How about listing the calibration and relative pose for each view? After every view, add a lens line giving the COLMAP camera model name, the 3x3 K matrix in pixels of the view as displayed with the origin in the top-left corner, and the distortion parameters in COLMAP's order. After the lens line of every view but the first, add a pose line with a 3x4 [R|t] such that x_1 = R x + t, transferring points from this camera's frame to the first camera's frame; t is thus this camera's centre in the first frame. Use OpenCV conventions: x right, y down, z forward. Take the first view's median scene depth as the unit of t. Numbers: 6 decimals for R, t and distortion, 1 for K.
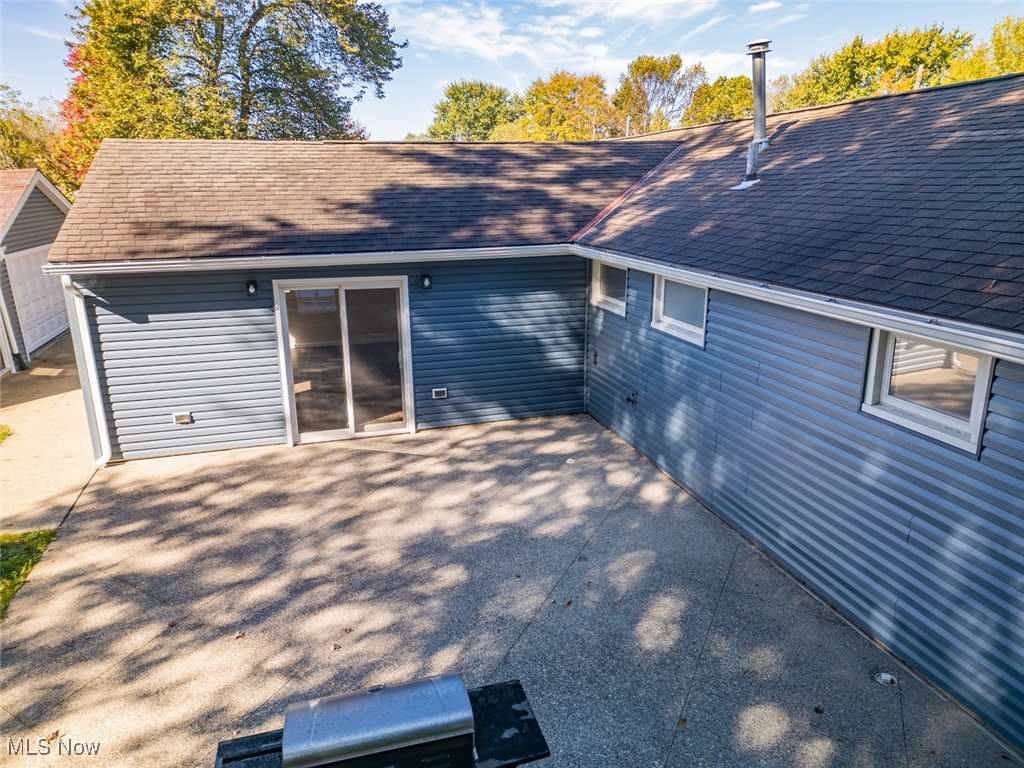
lens RADIAL K [[767.9, 0, 512.0], [0, 767.9, 384.0], [0, 0, 1]] dist [0.036338, -0.007488]
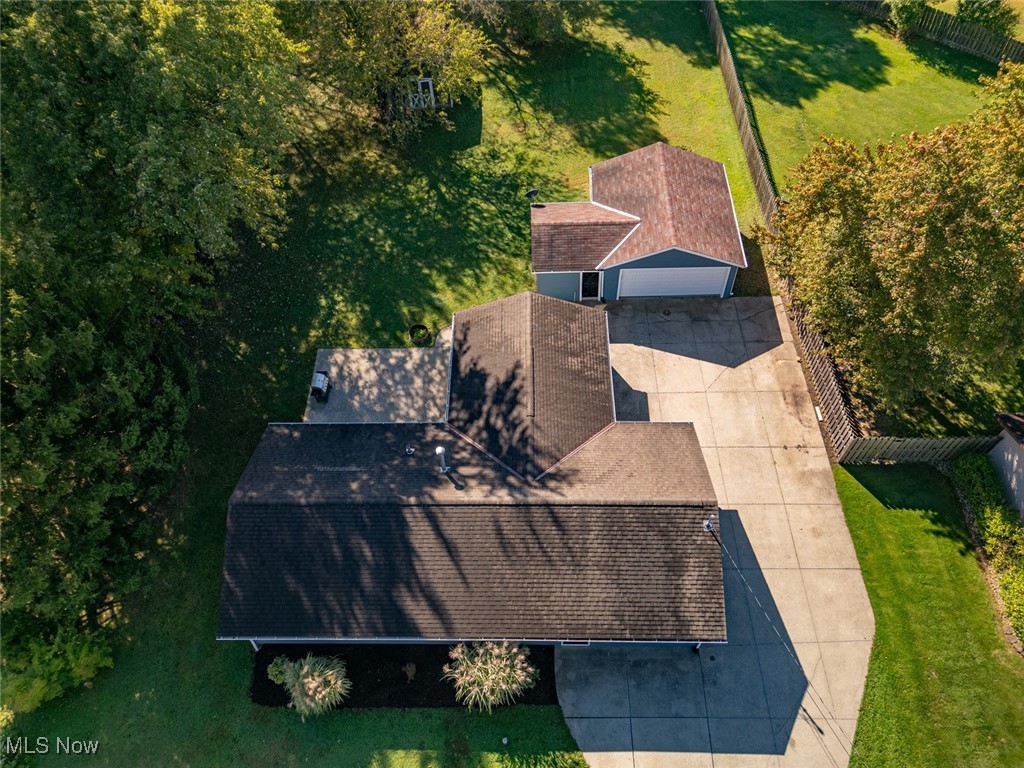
lens RADIAL K [[802.4, 0, 512.0], [0, 802.4, 384.0], [0, 0, 1]] dist [0.043806, -0.007906]
pose [[-0.268184, 0.813115, -0.516645, 1.864823], [-0.223191, 0.469257, 0.854391, -3.720789], [0.937157, 0.344445, 0.055633, 1.166450]]
